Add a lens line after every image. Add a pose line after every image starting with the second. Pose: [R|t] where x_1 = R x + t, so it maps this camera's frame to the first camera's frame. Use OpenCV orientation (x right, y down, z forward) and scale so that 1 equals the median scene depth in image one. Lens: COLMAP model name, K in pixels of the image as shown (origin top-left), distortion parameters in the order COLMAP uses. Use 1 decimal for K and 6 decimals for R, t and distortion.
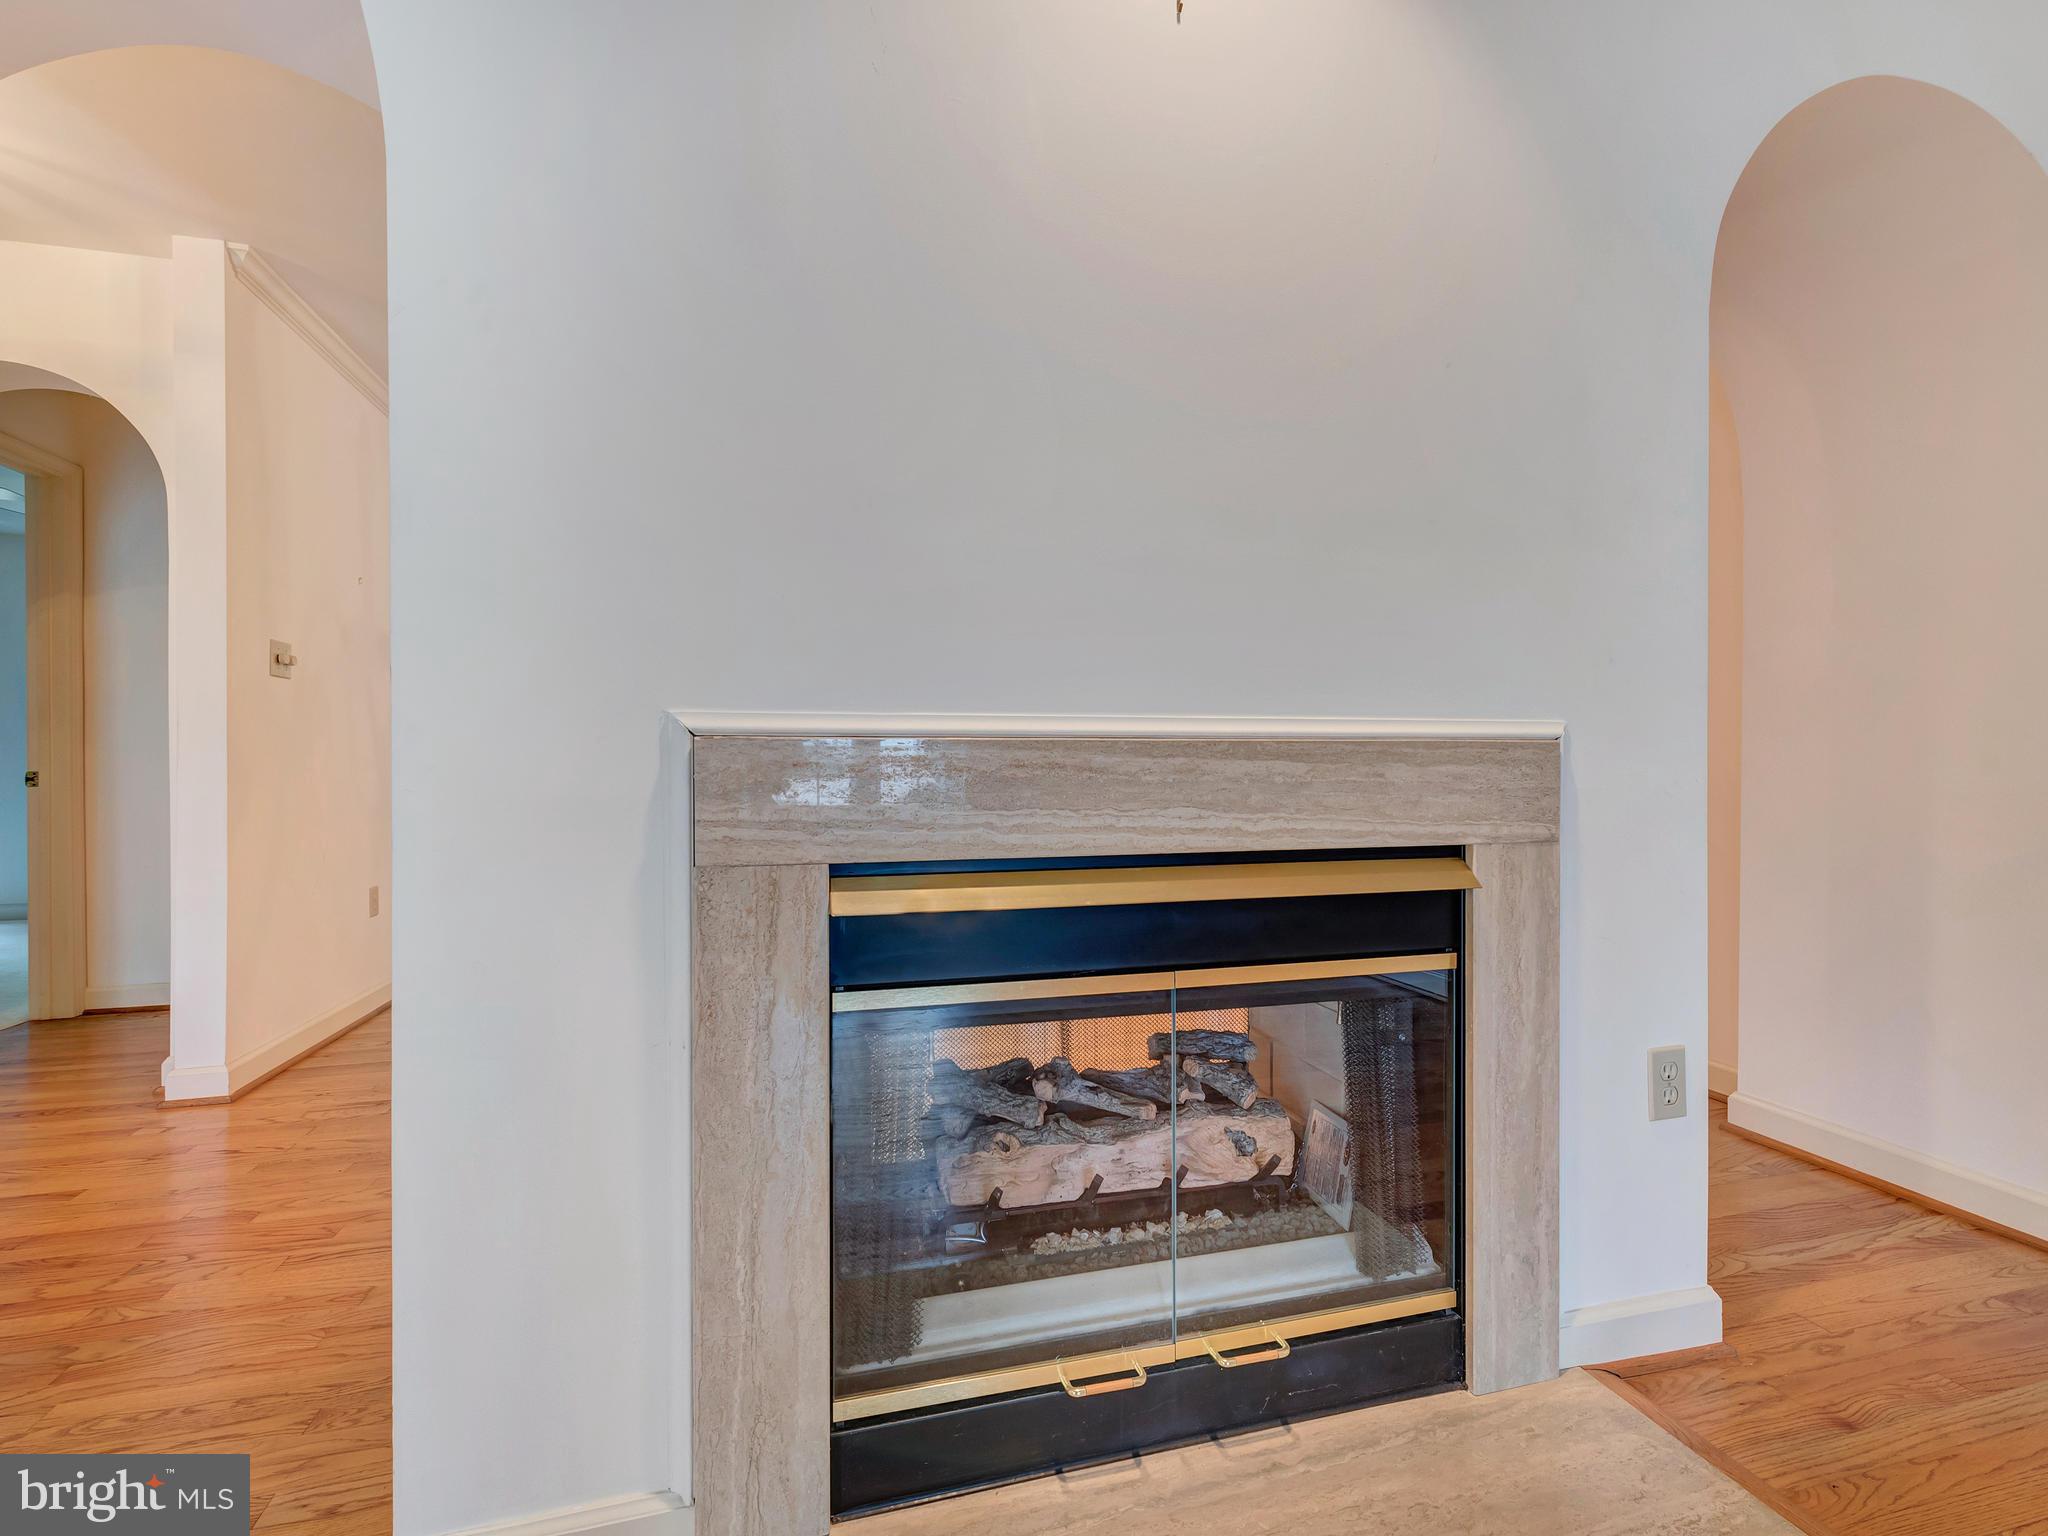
lens RADIAL K [[945.4, 0, 1026.3], [0, 945.4, 771.2], [0, 0, 1]] dist [0.002321, 0.000316]
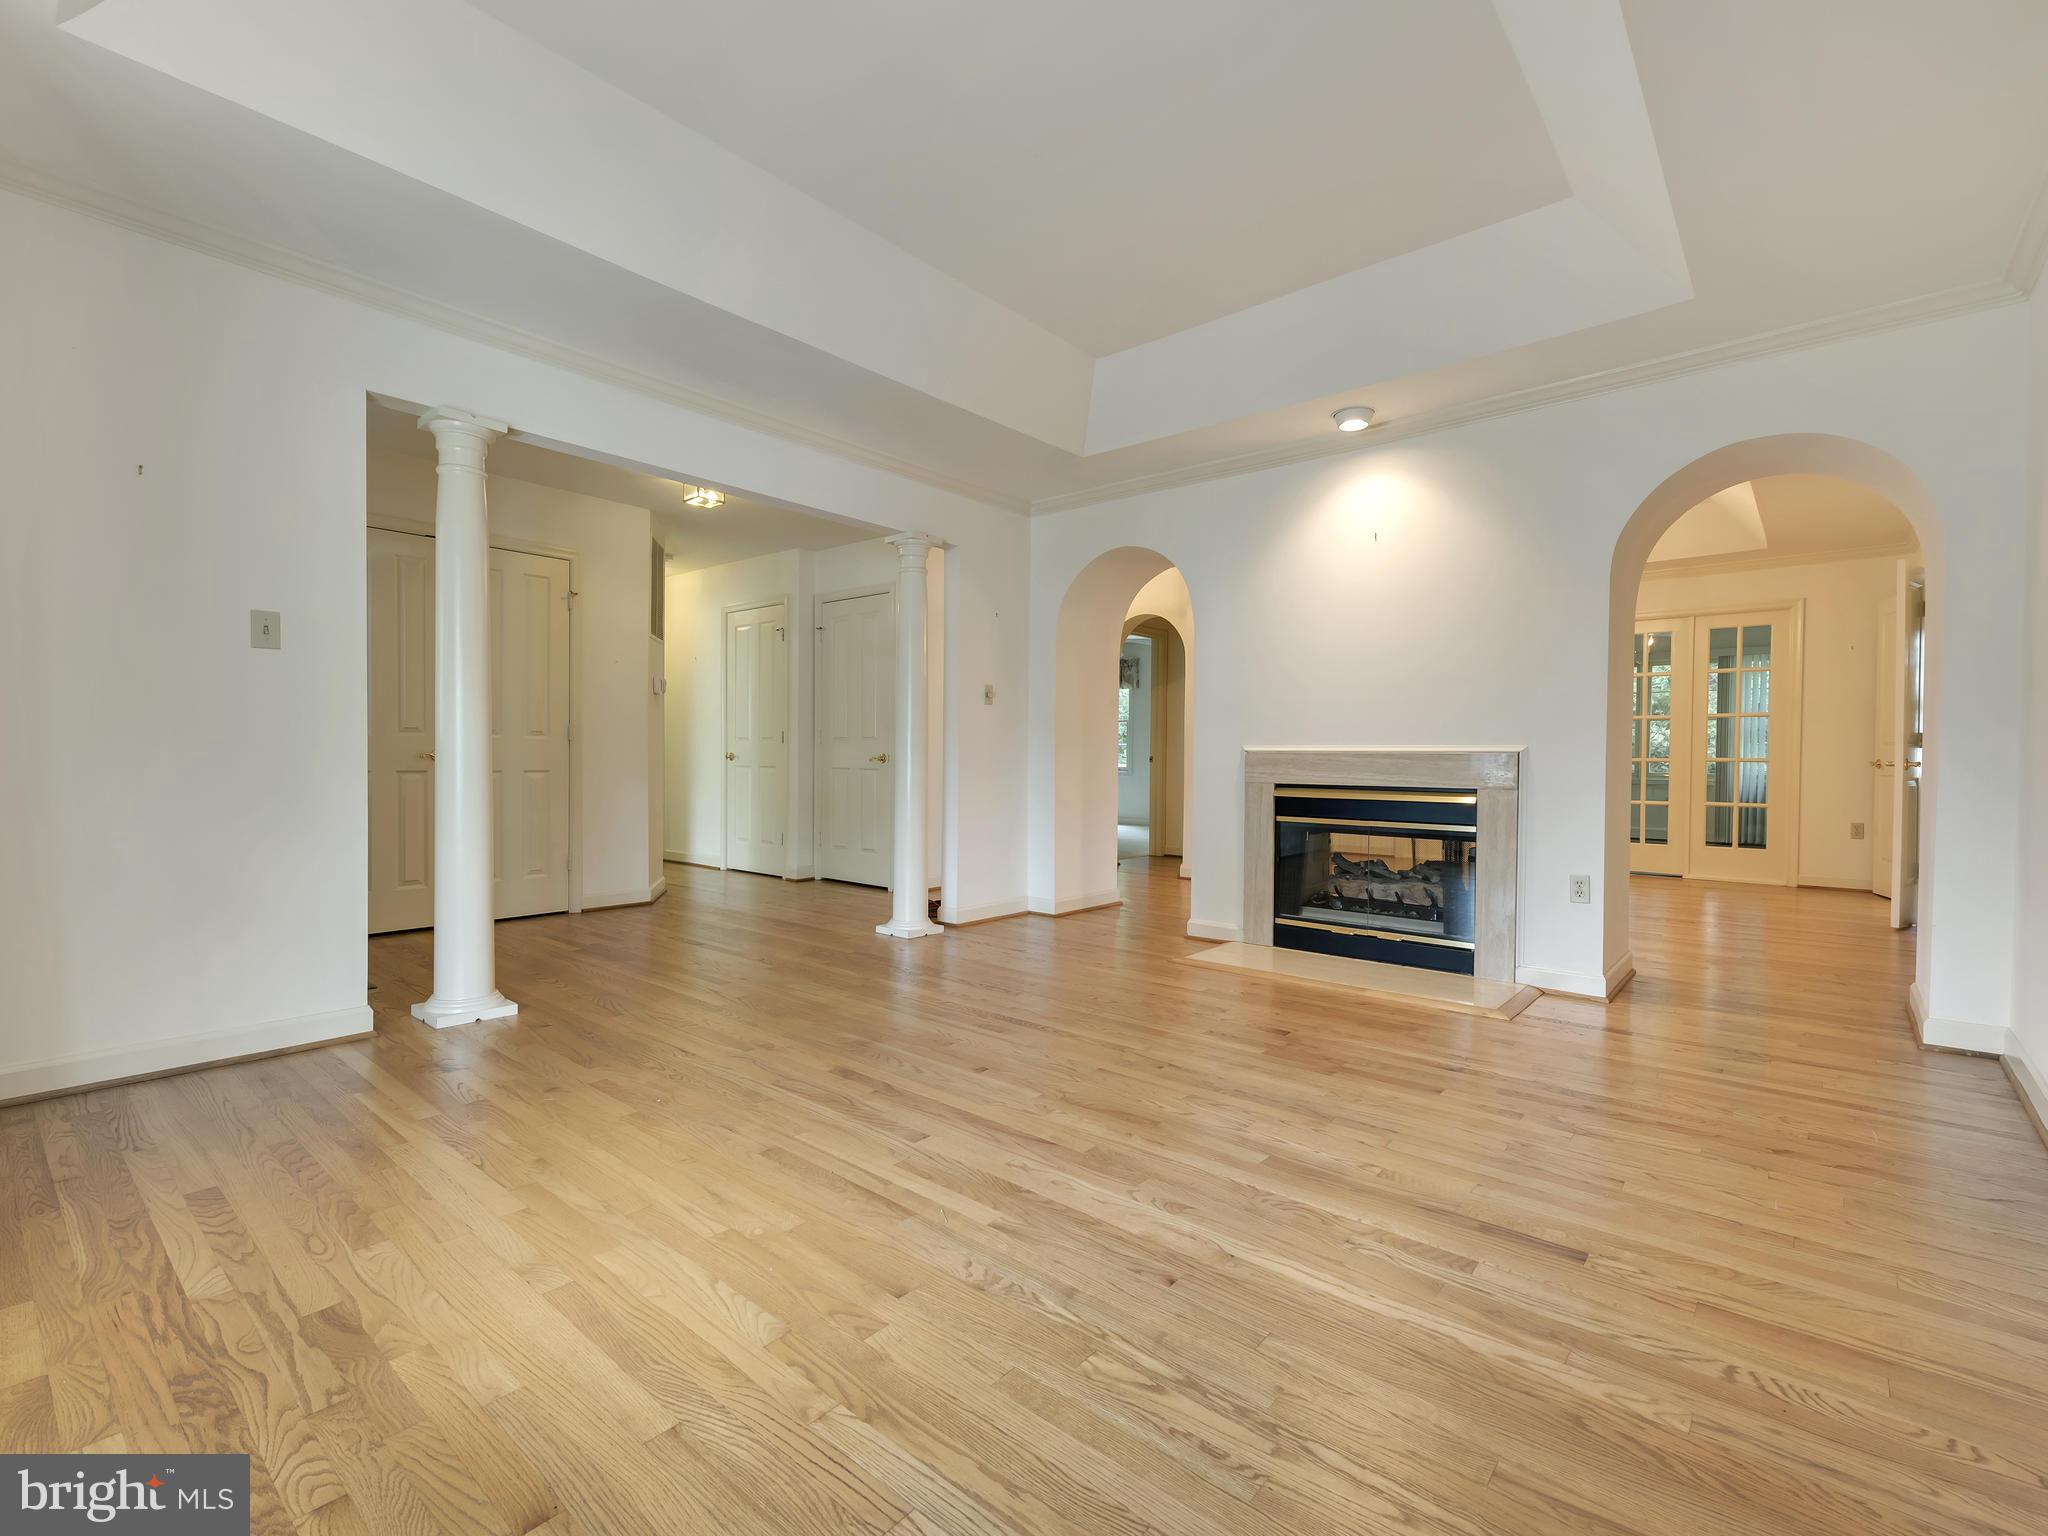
lens RADIAL K [[945.4, 0, 1020.4], [0, 945.4, 766.3], [0, 0, 1]] dist [0.002321, 0.000316]
pose [[0.572014, 0.018315, -0.820040, 2.056966], [-0.014409, 0.999821, 0.012279, -0.008957], [0.820118, 0.004792, 0.572175, -1.829165]]
